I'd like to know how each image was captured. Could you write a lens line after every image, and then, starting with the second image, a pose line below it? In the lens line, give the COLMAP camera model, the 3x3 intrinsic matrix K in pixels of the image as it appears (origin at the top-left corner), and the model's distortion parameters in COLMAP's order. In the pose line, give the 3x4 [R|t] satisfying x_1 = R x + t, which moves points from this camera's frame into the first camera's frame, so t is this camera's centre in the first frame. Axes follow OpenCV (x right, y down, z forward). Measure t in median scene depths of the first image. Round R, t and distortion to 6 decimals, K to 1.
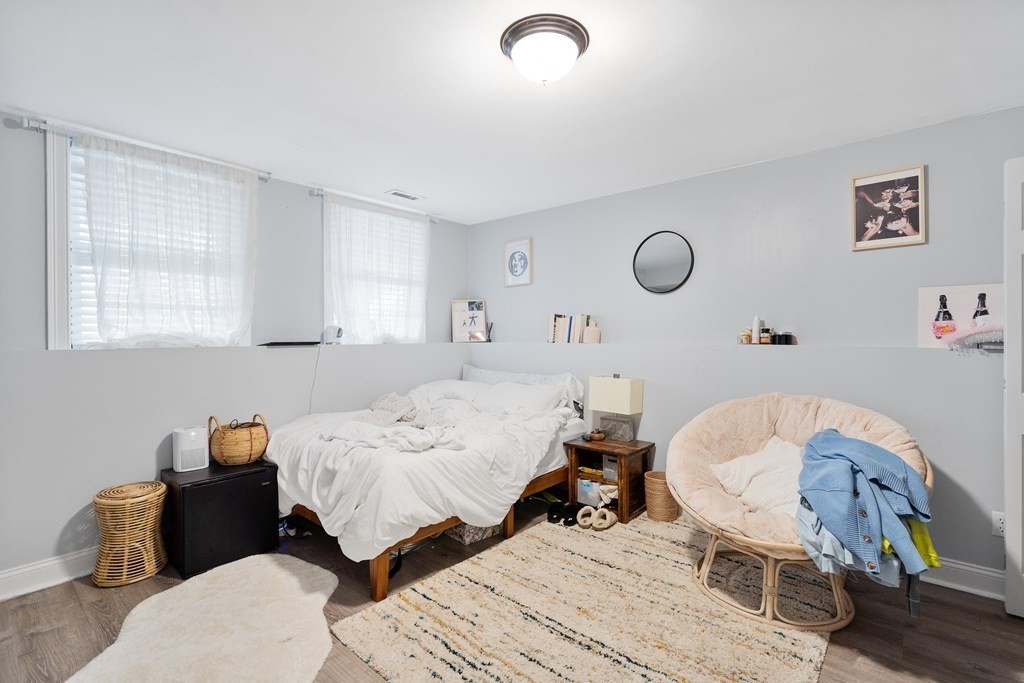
lens RADIAL K [[464.2, 0, 512.1], [0, 464.2, 343.8], [0, 0, 1]] dist [-0.003520, 0.002196]
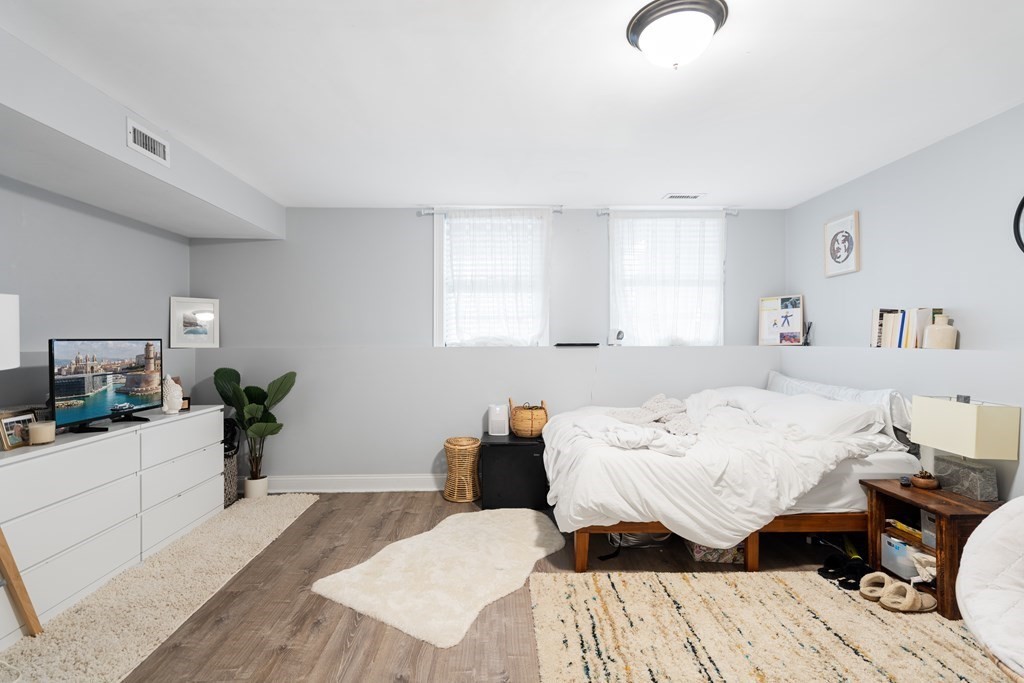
lens RADIAL K [[464.2, 0, 512.1], [0, 464.2, 343.8], [0, 0, 1]] dist [-0.003520, 0.002196]
pose [[0.673962, 0.008592, -0.738716, 0.329438], [-0.012928, 0.999916, -0.000165, -0.000432], [0.738653, 0.009661, 0.674017, 0.086892]]
